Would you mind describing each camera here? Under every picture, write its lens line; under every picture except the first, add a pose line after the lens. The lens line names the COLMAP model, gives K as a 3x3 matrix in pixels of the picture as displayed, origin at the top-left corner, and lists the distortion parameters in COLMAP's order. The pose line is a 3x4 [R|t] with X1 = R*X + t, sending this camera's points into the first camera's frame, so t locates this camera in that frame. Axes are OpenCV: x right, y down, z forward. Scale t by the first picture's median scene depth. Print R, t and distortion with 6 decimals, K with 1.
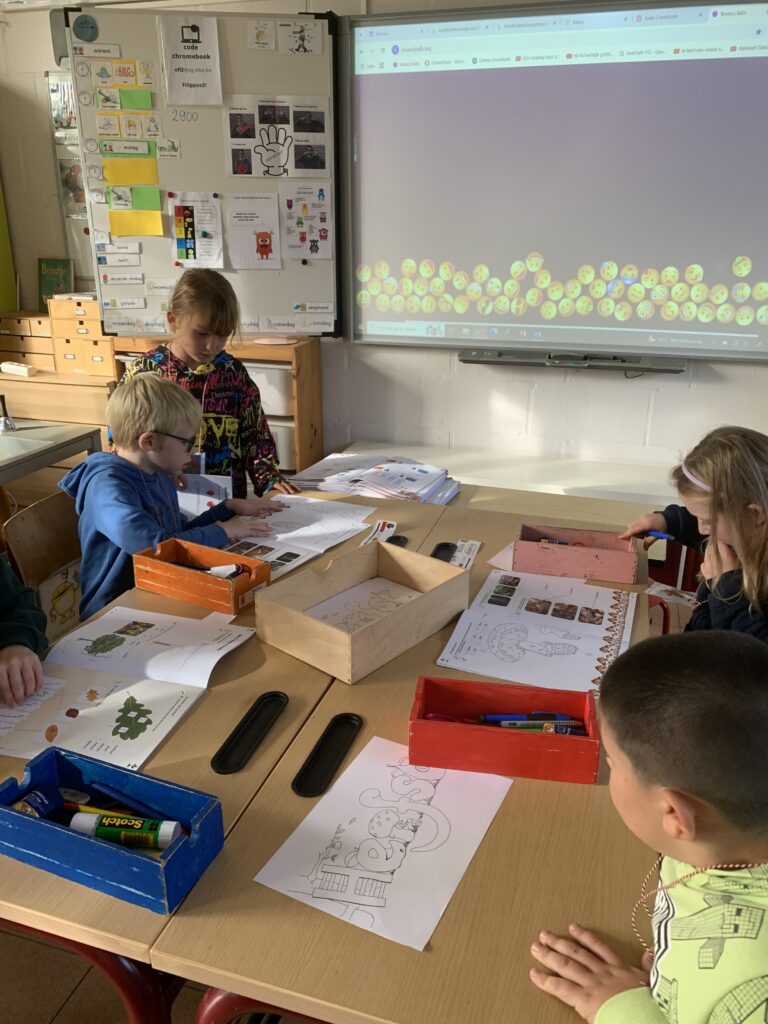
lens RADIAL K [[804.4, 0, 390.3], [0, 804.4, 510.7], [0, 0, 1]] dist [0.026417, -0.038220]
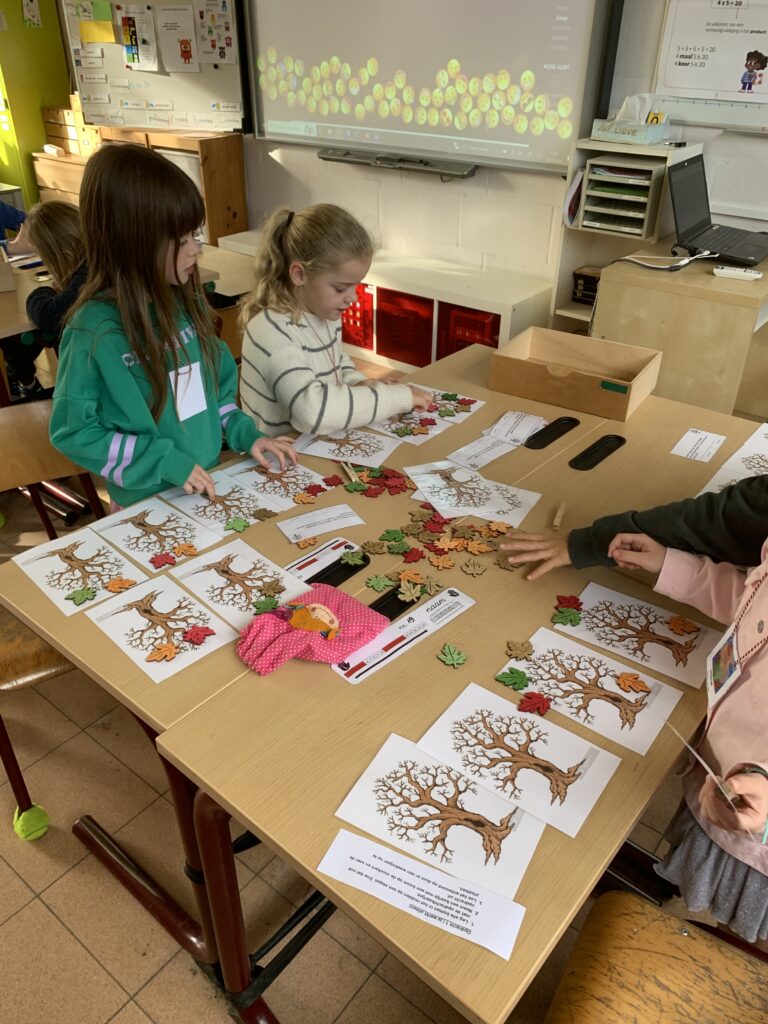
lens RADIAL K [[769.3, 0, 381.5], [0, 769.3, 510.2], [0, 0, 1]] dist [-0.005008, 0.000822]
pose [[0.930135, 0.196194, -0.310414, 0.643297], [-0.124557, 0.963760, 0.235907, 0.039163], [0.345448, -0.180762, 0.920864, -0.123265]]
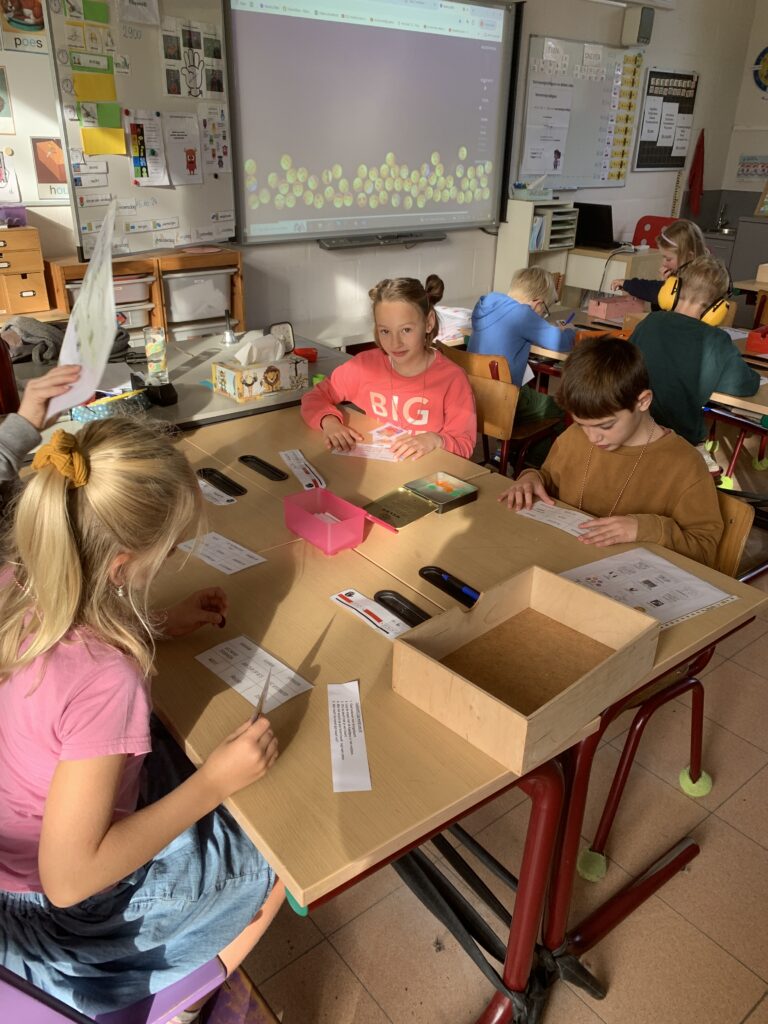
lens RADIAL K [[769.3, 0, 381.5], [0, 769.3, 510.2], [0, 0, 1]] dist [-0.005008, 0.000822]
pose [[0.568839, -0.357513, 0.740680, -0.972076], [0.263409, 0.932335, 0.247724, -0.075867], [-0.779127, 0.054186, 0.624520, 0.164550]]
